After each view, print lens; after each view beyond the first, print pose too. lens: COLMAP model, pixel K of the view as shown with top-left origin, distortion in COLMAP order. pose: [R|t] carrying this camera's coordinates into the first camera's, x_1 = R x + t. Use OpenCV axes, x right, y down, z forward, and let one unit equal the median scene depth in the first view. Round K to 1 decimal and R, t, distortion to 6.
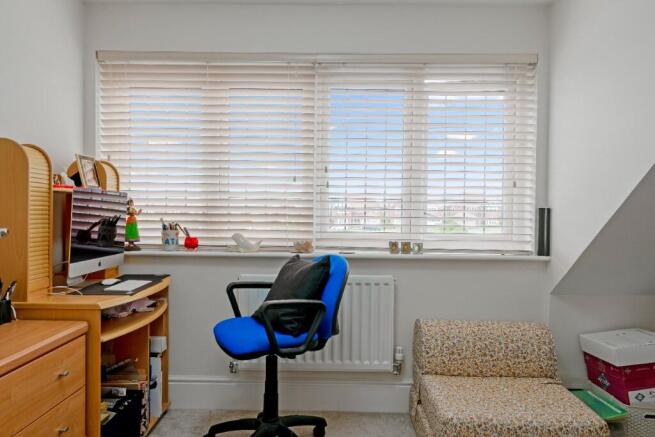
lens RADIAL K [[469.9, 0, 326.9], [0, 469.9, 217.9], [0, 0, 1]] dist [-0.001046, -0.000061]
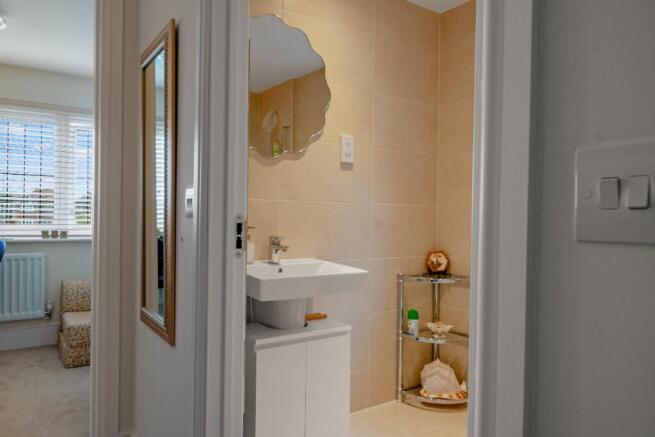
lens RADIAL K [[469.9, 0, 327.0], [0, 469.9, 217.7], [0, 0, 1]] dist [-0.001046, -0.000061]
pose [[0.825585, -0.001379, 0.564277, 0.039865], [0.001968, 0.999998, -0.000436, 0.012487], [-0.564275, 0.001471, 0.825586, -0.739420]]
